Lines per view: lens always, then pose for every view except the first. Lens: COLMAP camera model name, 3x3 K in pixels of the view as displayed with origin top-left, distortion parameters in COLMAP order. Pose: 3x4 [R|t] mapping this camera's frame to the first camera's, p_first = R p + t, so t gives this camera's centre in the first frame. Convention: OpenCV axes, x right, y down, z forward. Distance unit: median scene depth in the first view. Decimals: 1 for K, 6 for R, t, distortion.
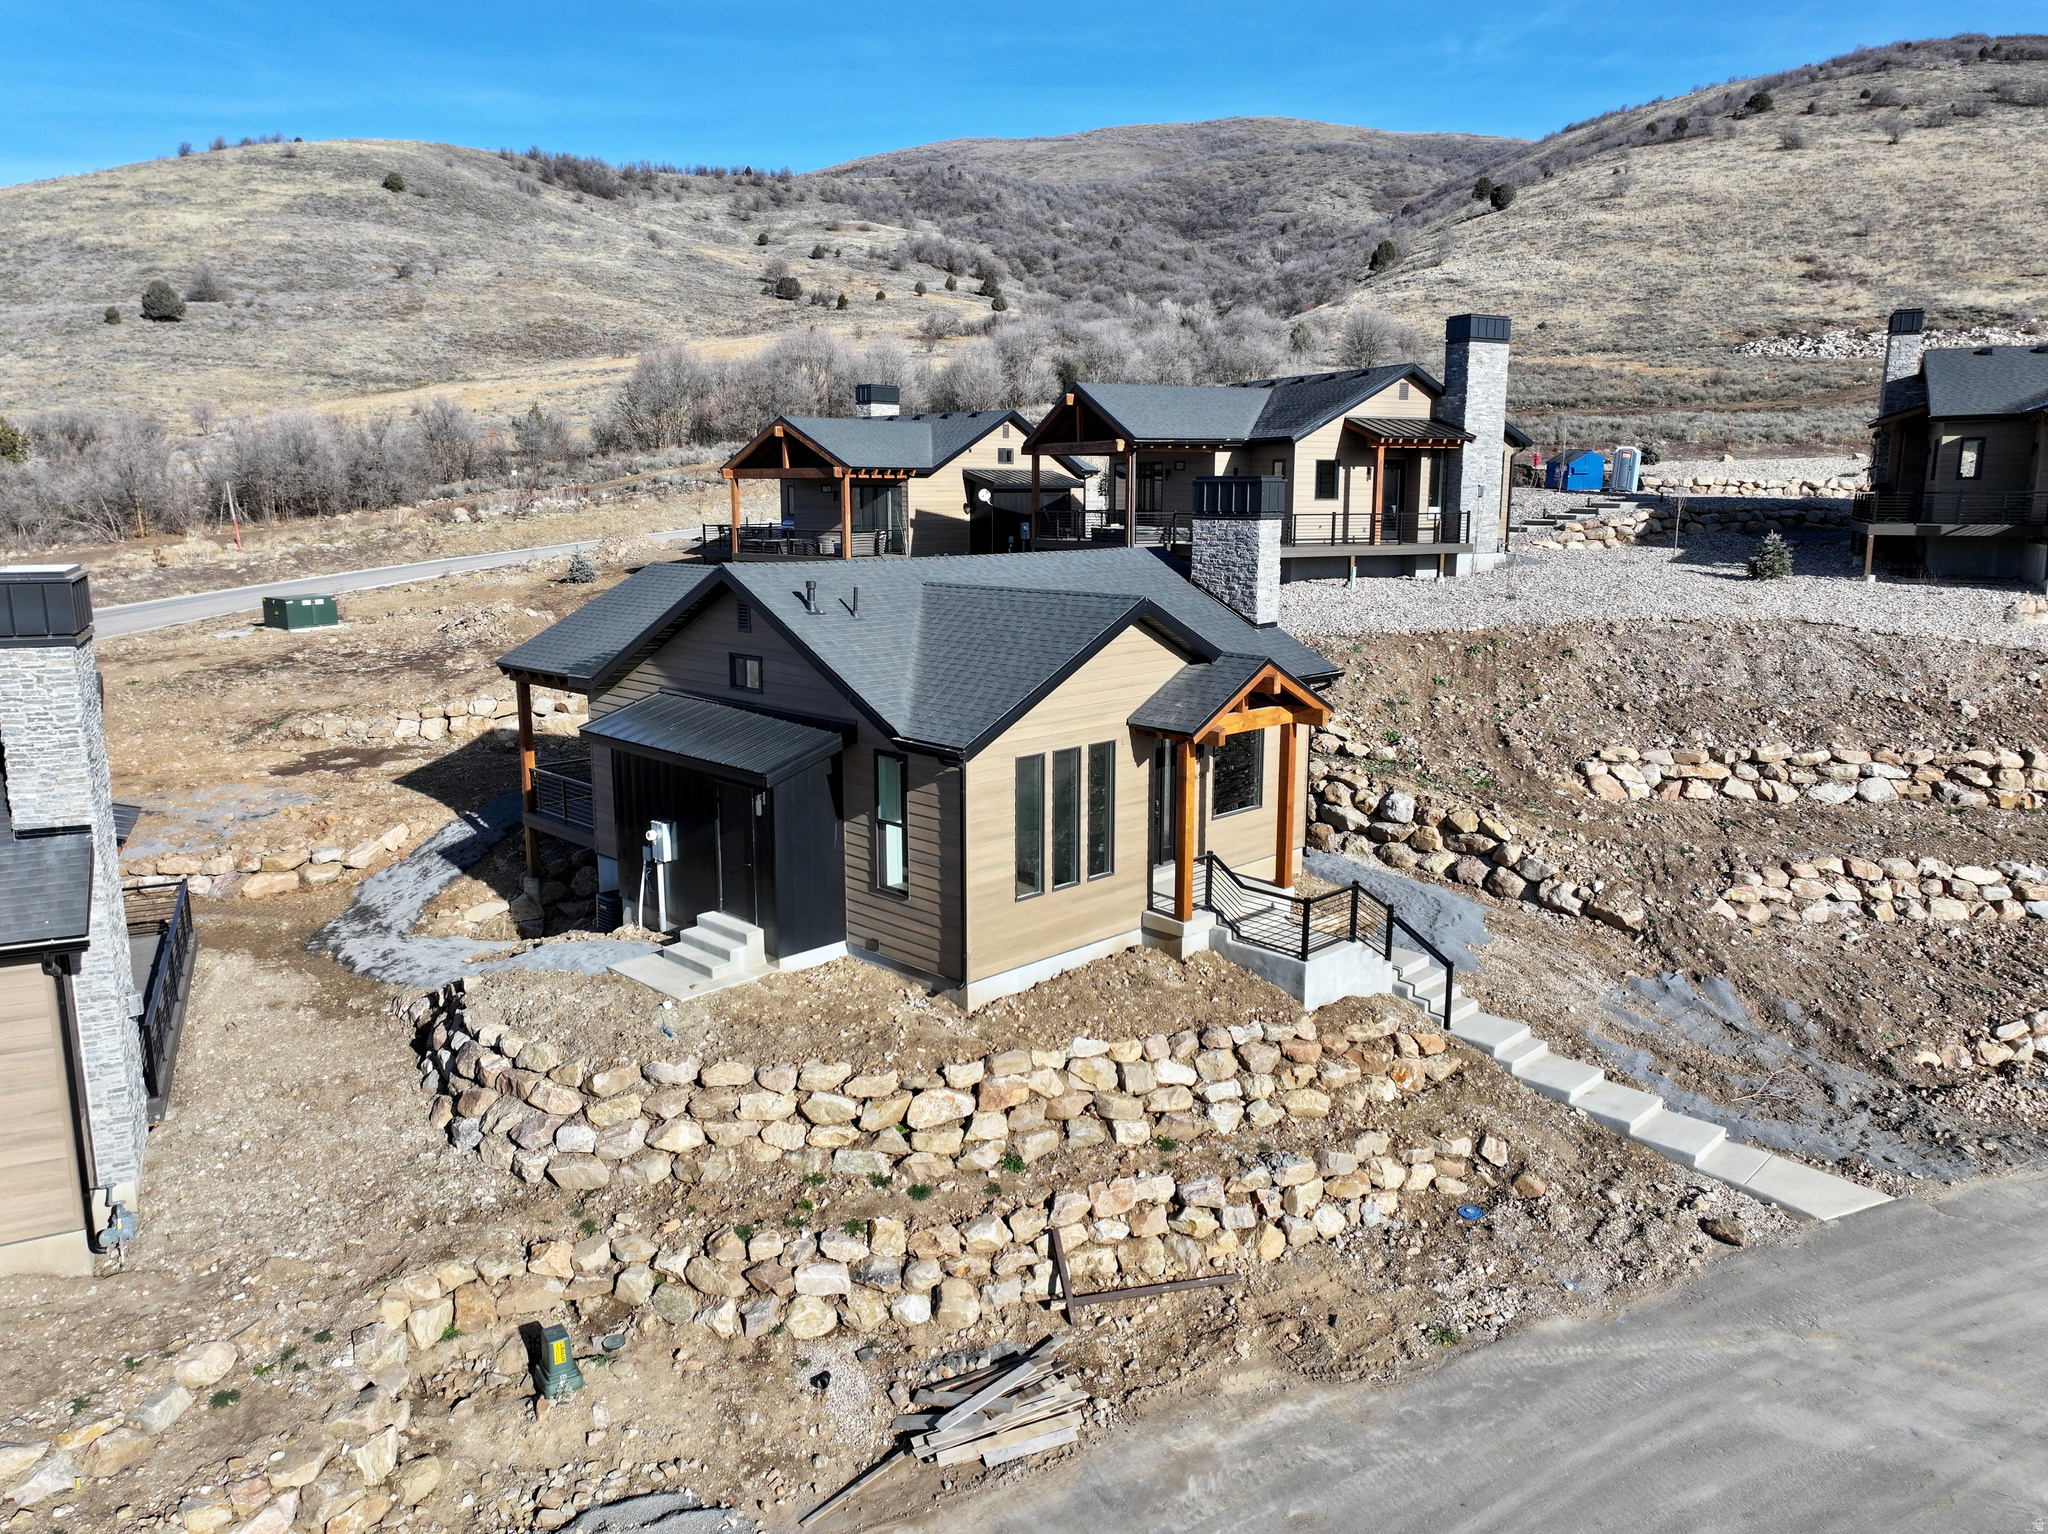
lens RADIAL K [[1431.6, 0, 1024.0], [0, 1431.6, 767.0], [0, 0, 1]] dist [-0.006176, 0.023435]
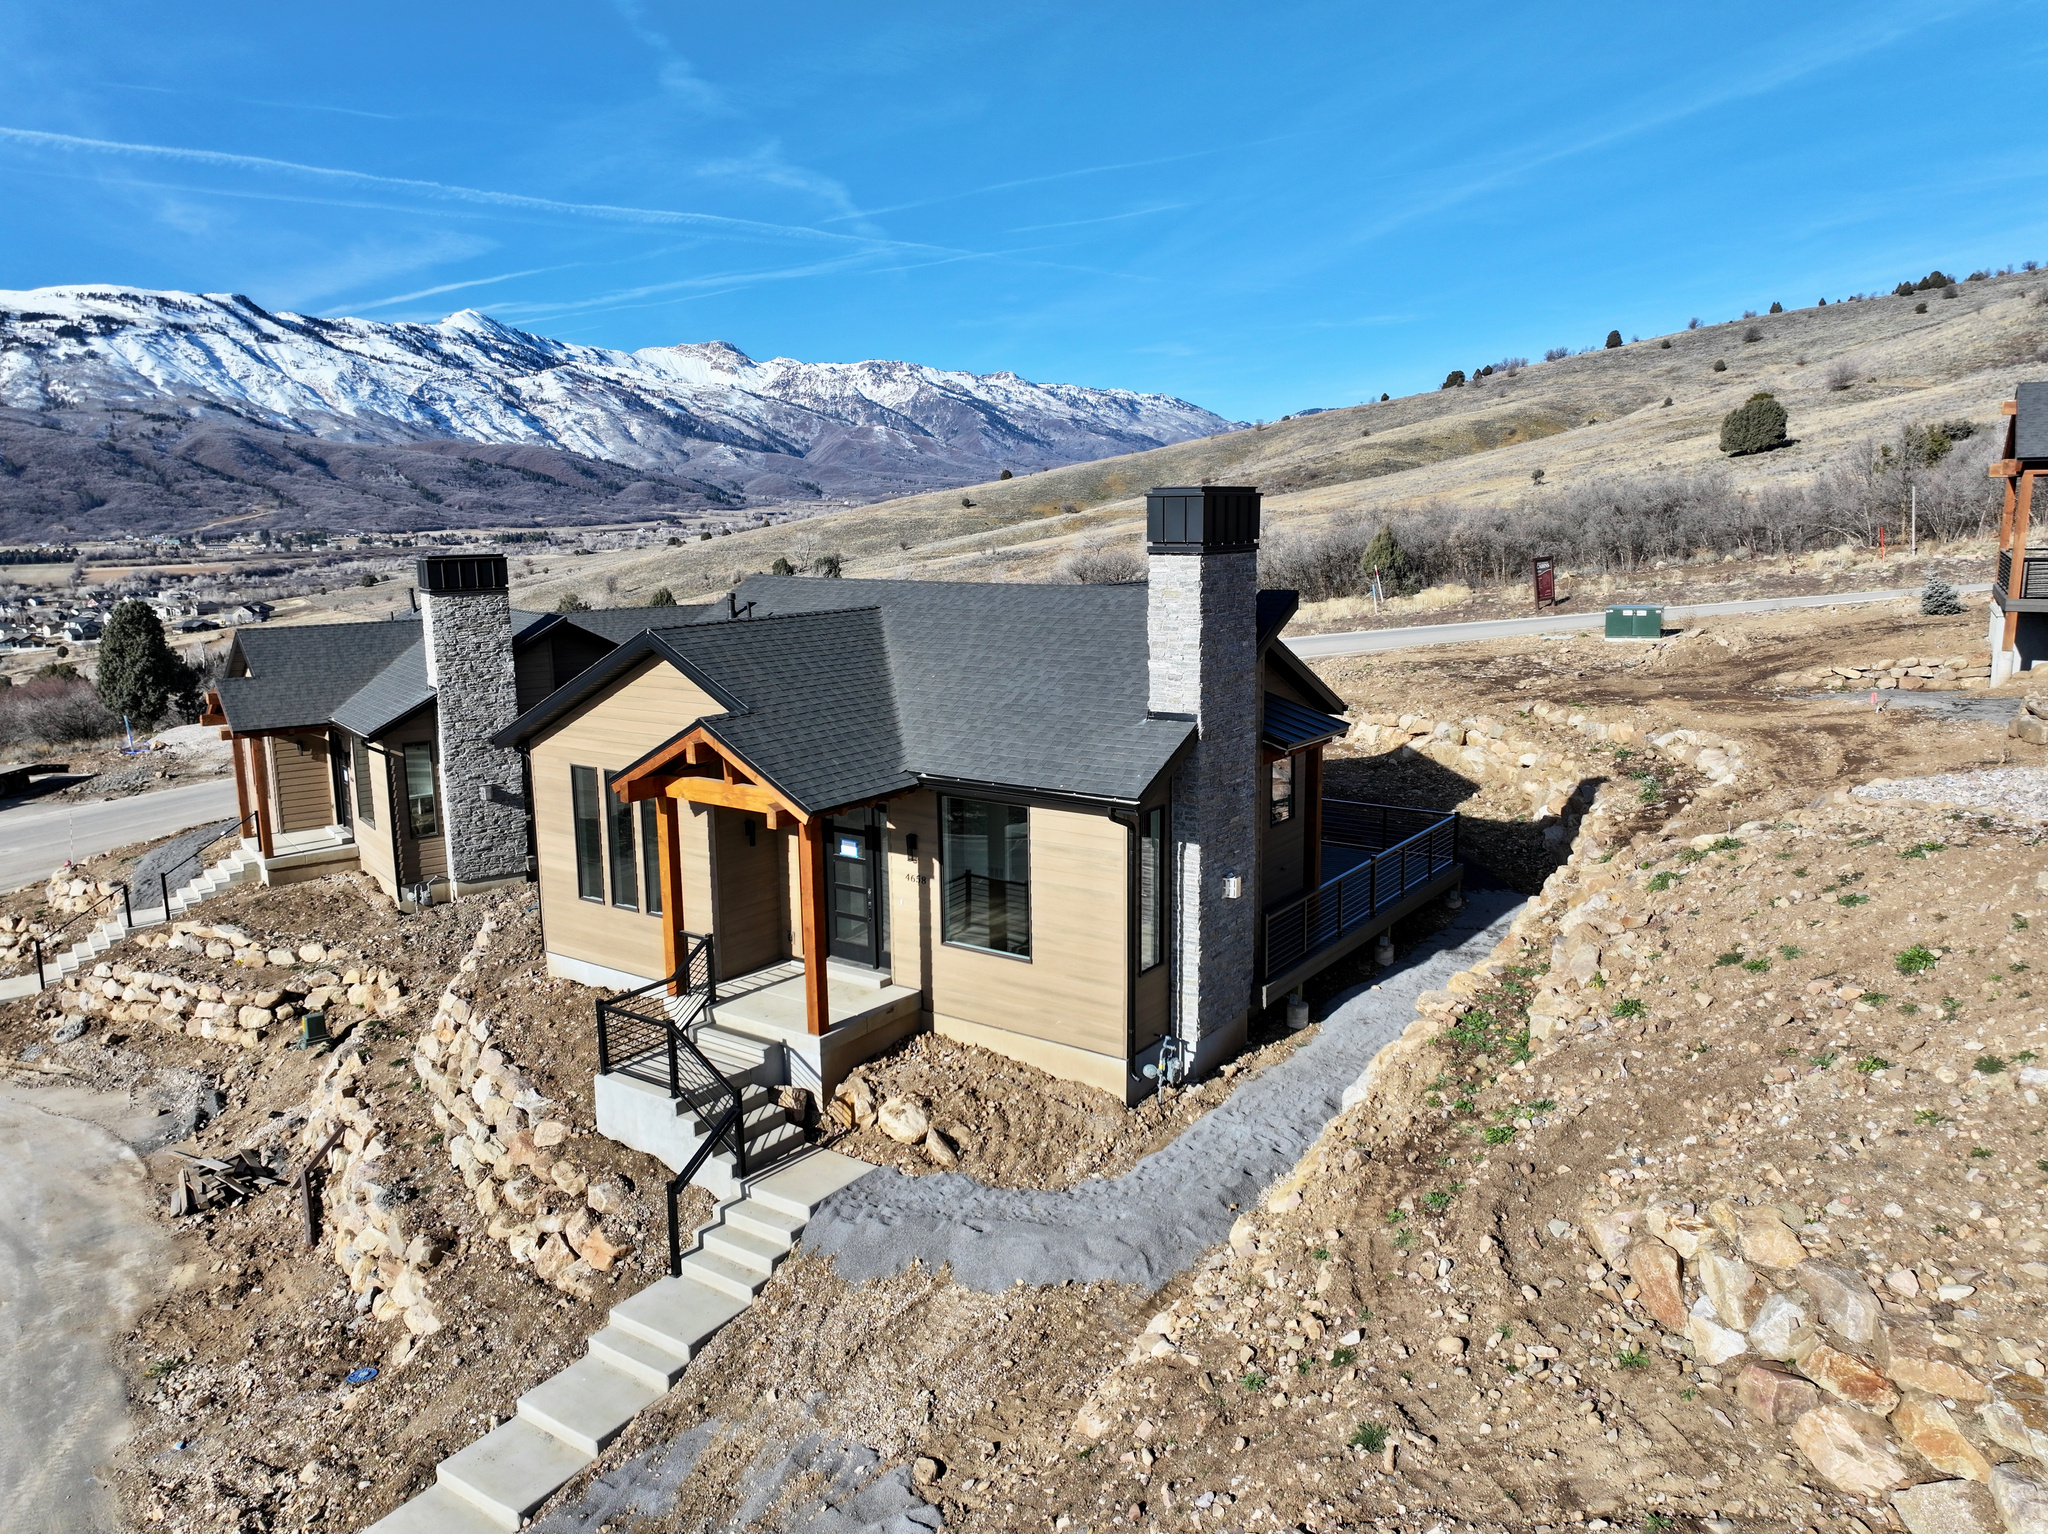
lens RADIAL K [[1431.6, 0, 1024.0], [0, 1431.6, 767.0], [0, 0, 1]] dist [-0.006176, 0.023435]
pose [[0.161766, 0.172970, -0.971552, 0.741026], [-0.173505, 0.974167, 0.144547, -0.148076], [0.971456, 0.145187, 0.187599, 0.763895]]
